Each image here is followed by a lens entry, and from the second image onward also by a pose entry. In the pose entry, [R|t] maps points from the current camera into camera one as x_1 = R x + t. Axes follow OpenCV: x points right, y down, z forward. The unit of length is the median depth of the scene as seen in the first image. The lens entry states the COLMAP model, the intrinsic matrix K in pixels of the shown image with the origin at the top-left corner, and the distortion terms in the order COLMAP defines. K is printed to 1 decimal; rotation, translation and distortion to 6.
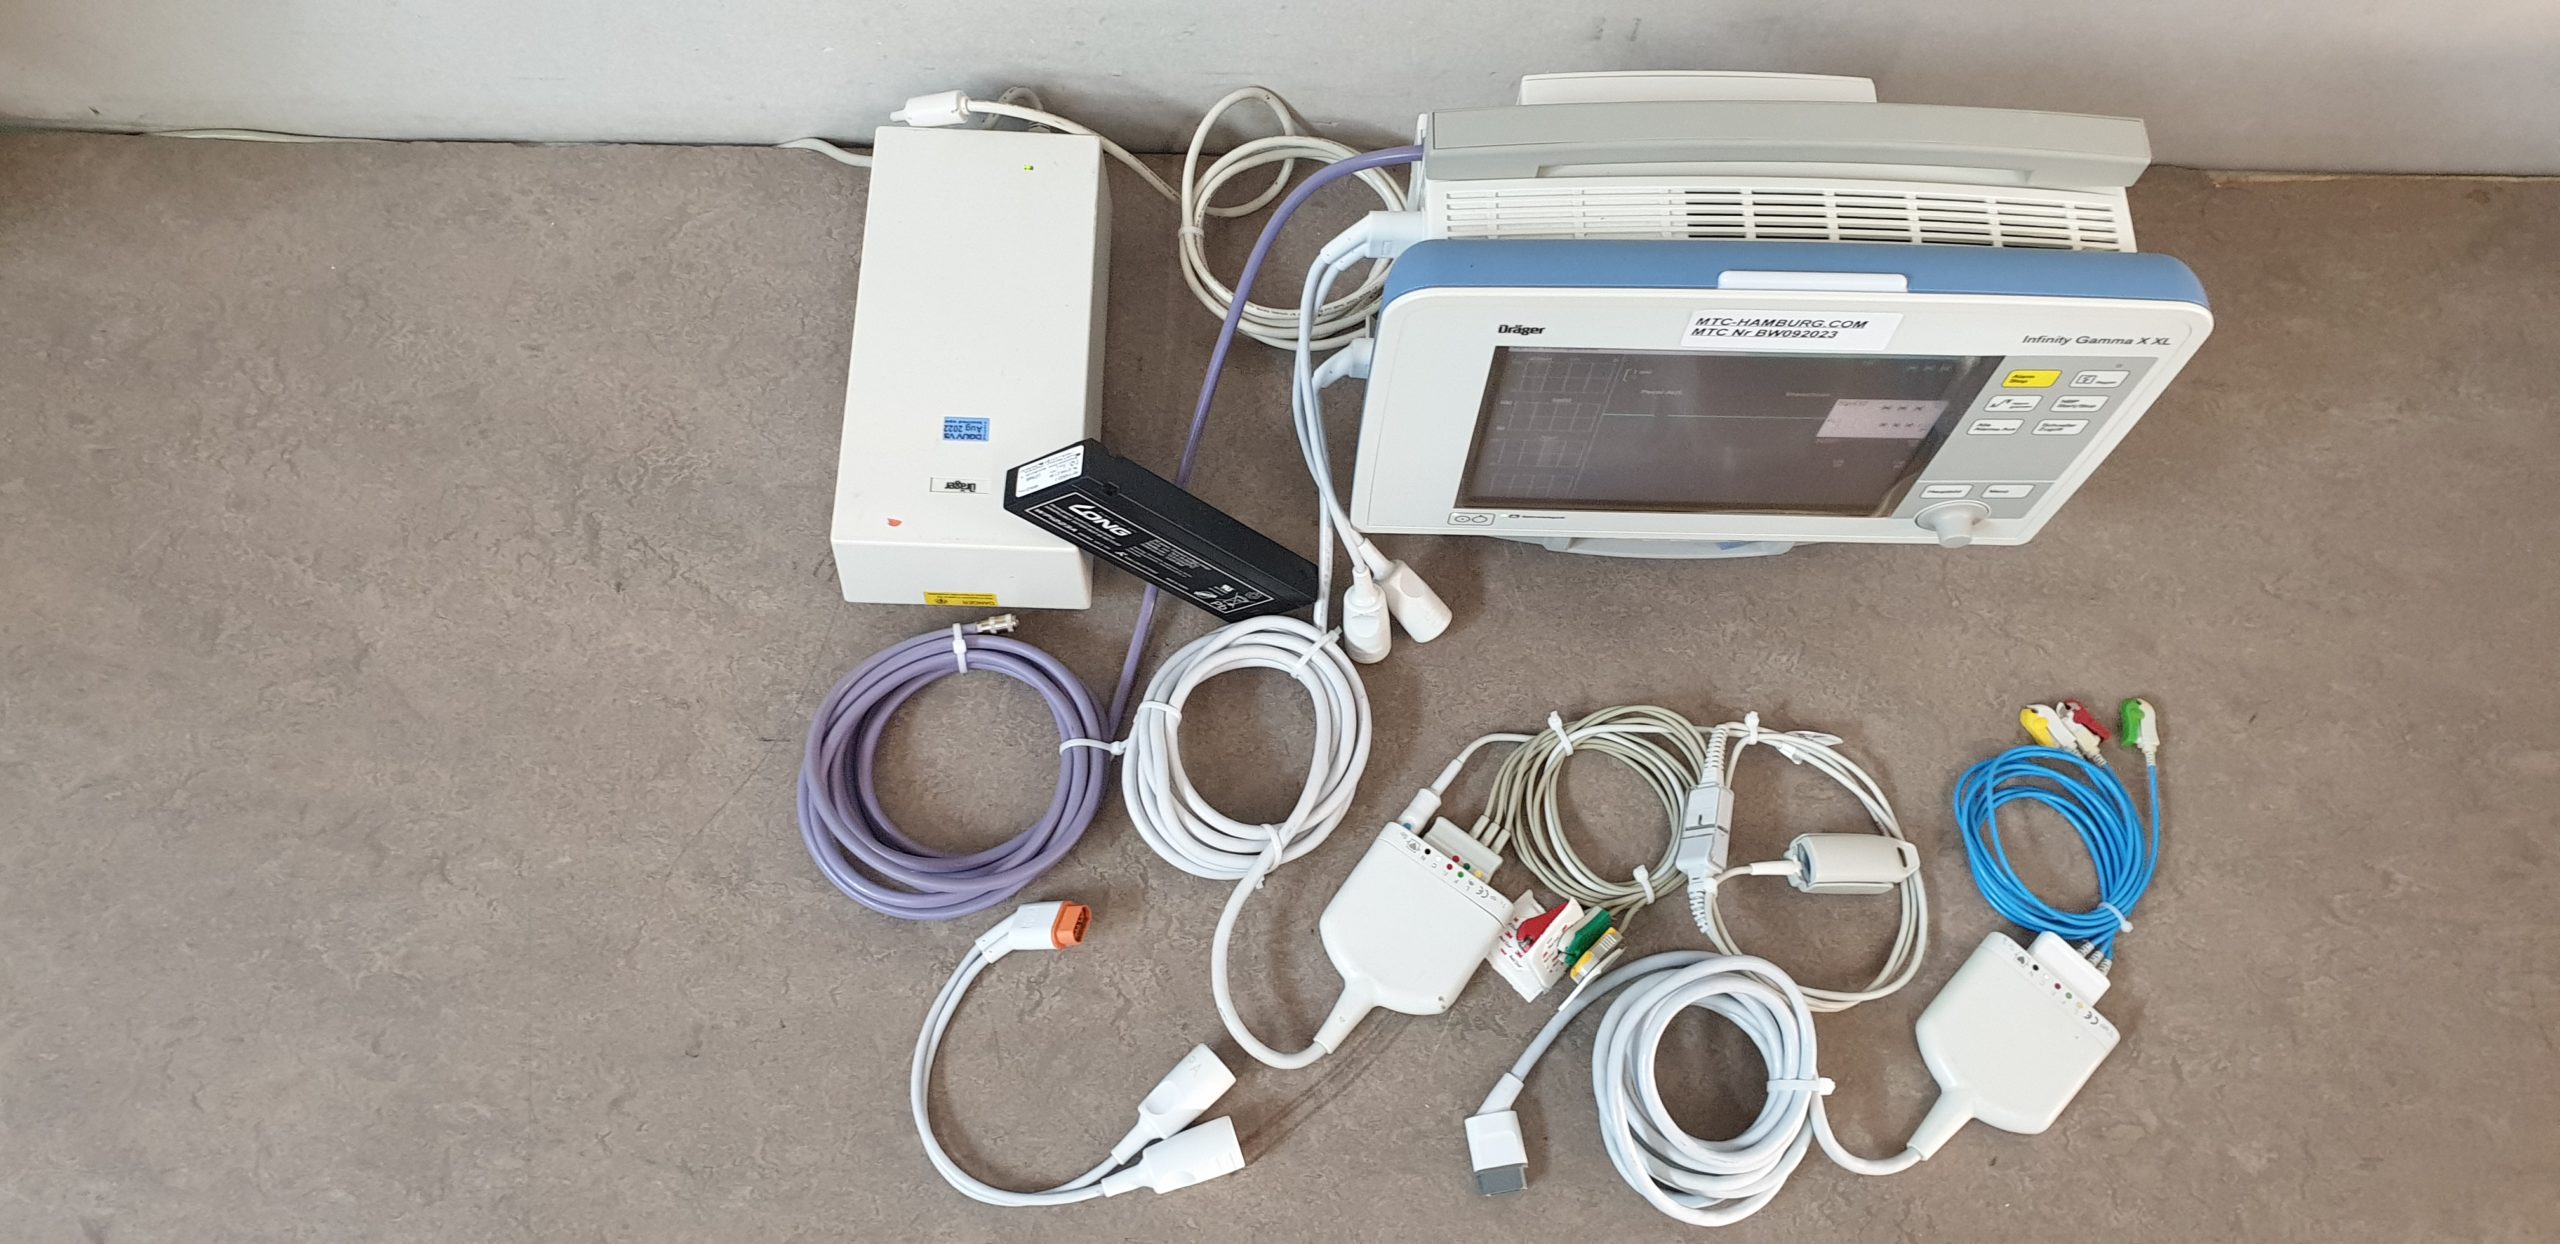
lens RADIAL K [[1998.0, 0, 1335.4], [0, 1998.0, 611.8], [0, 0, 1]] dist [0.076171, -0.125575]
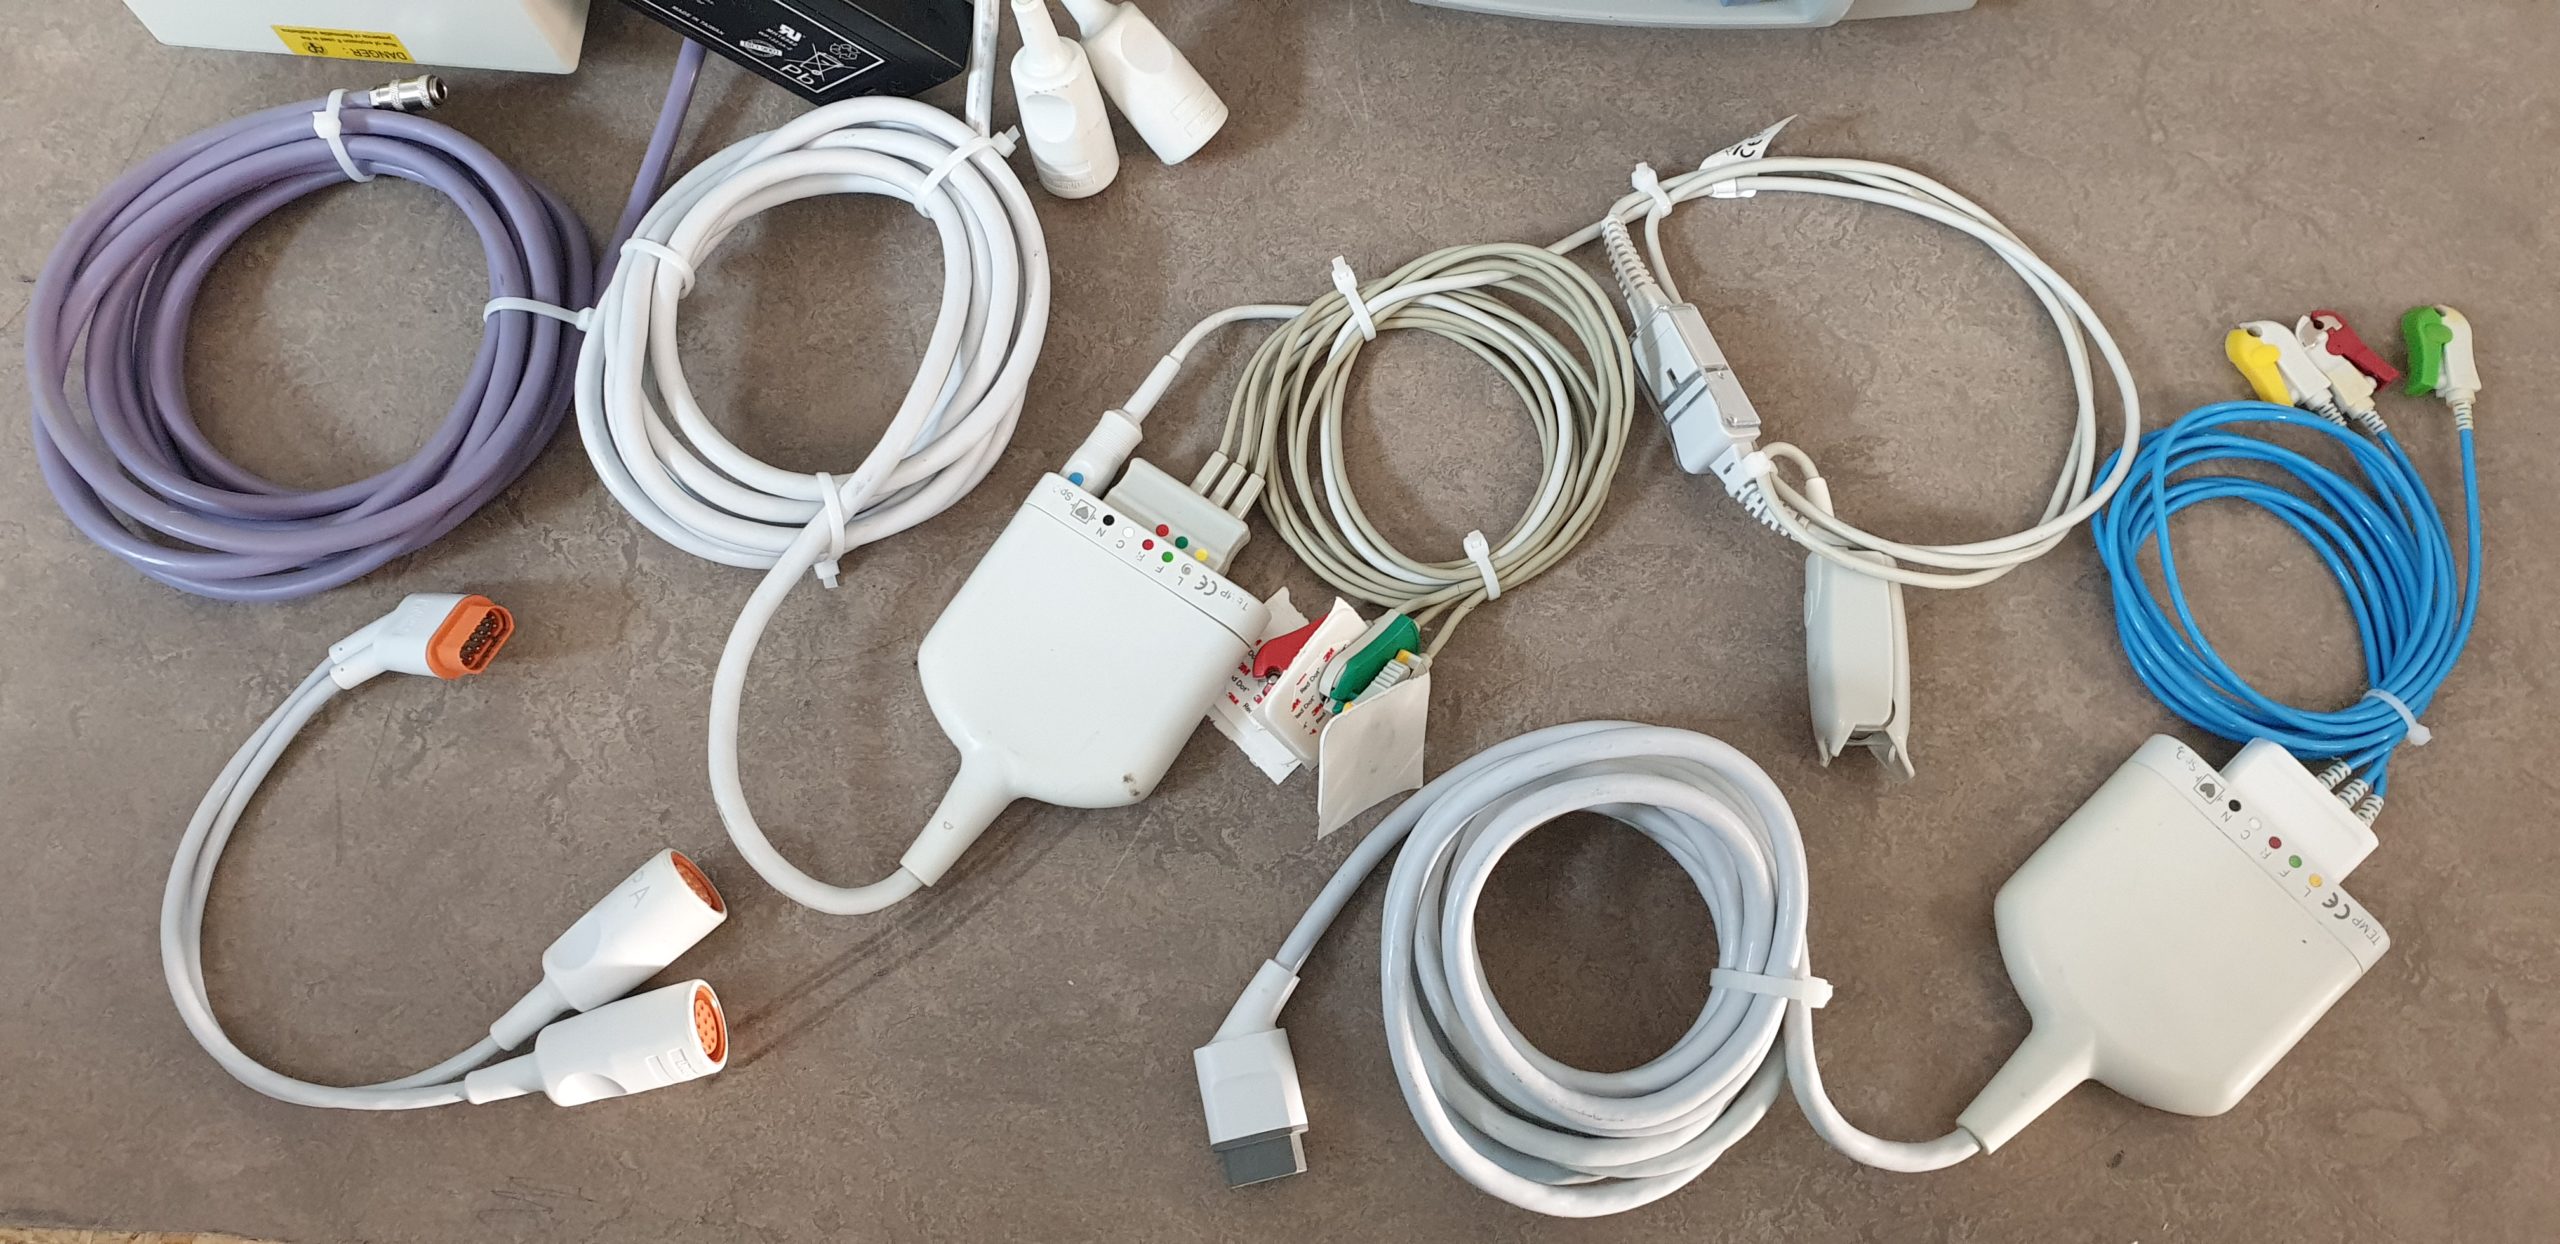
lens RADIAL K [[1990.8, 0, 1316.5], [0, 1990.8, 621.6], [0, 0, 1]] dist [-0.000778, 0.045730]
pose [[0.993809, 0.057688, -0.094952, 0.153502], [-0.044047, 0.989178, 0.139955, 0.065553], [0.101998, -0.134906, 0.985595, 0.464372]]
